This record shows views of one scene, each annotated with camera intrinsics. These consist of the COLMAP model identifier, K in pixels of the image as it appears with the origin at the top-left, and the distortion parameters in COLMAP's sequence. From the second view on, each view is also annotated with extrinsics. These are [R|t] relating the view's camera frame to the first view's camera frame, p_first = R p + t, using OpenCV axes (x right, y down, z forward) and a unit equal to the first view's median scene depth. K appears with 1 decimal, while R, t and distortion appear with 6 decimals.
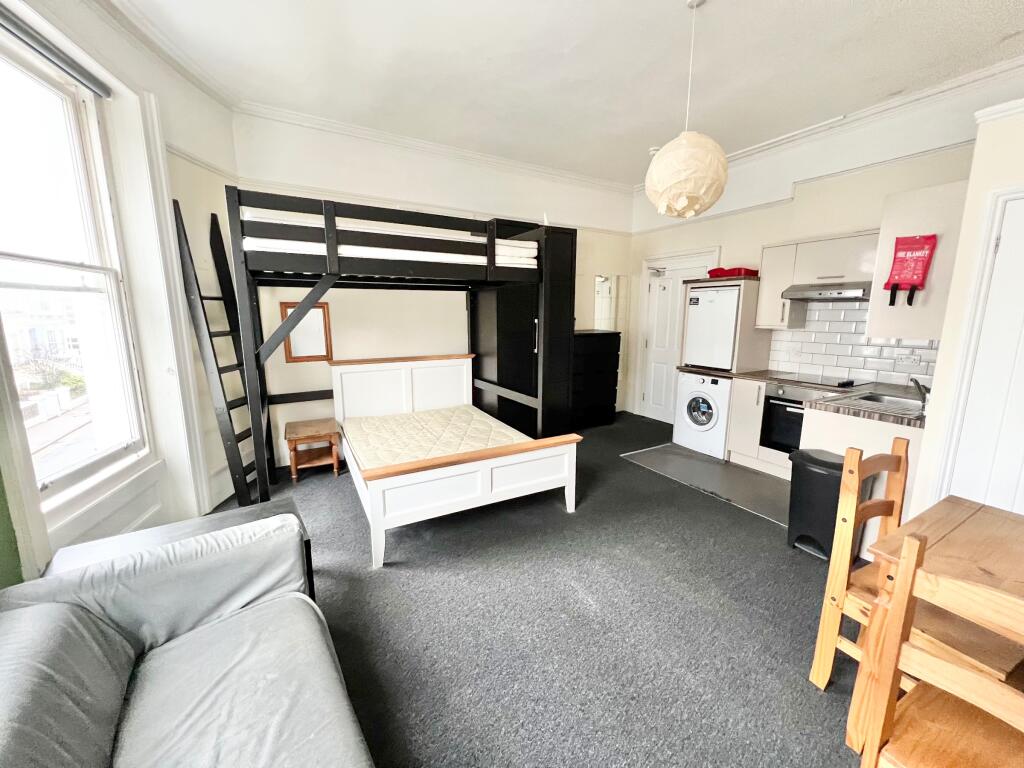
lens RADIAL K [[408.0, 0, 512.0], [0, 408.0, 384.0], [0, 0, 1]] dist [-0.002122, 0.000251]
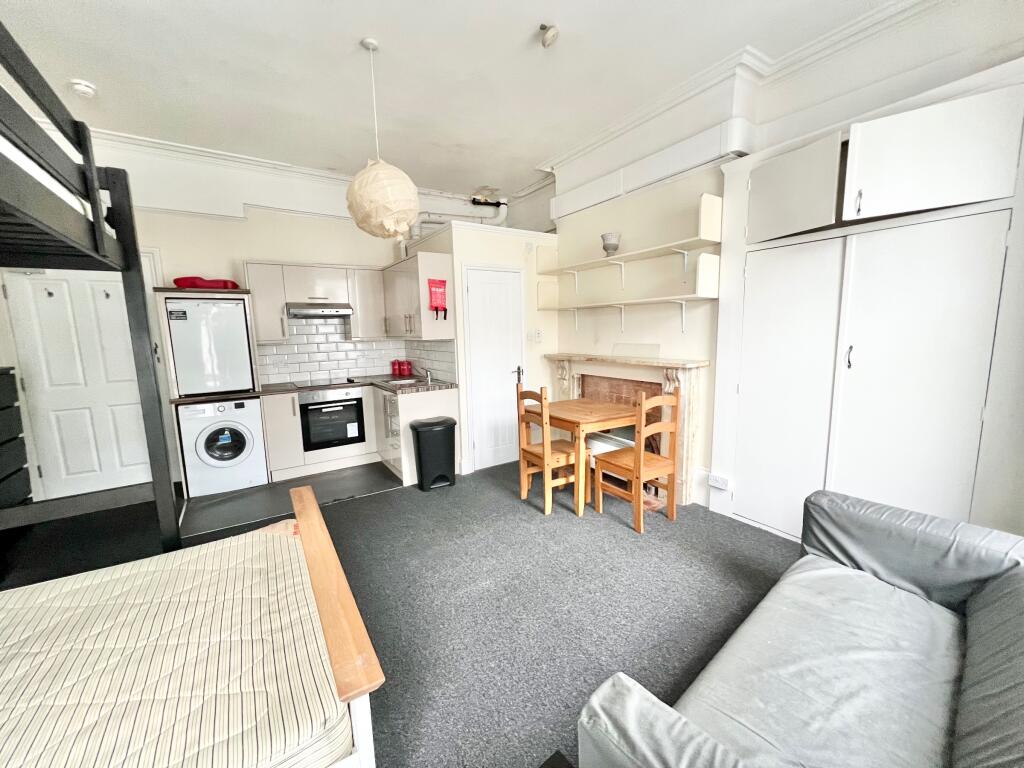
lens RADIAL K [[408.0, 0, 512.0], [0, 408.0, 384.0], [0, 0, 1]] dist [-0.002122, 0.000251]
pose [[-0.068767, -0.139371, 0.987850, -0.447936], [0.194176, 0.969387, 0.150283, -0.074247], [-0.978553, 0.202151, -0.039599, 0.474359]]
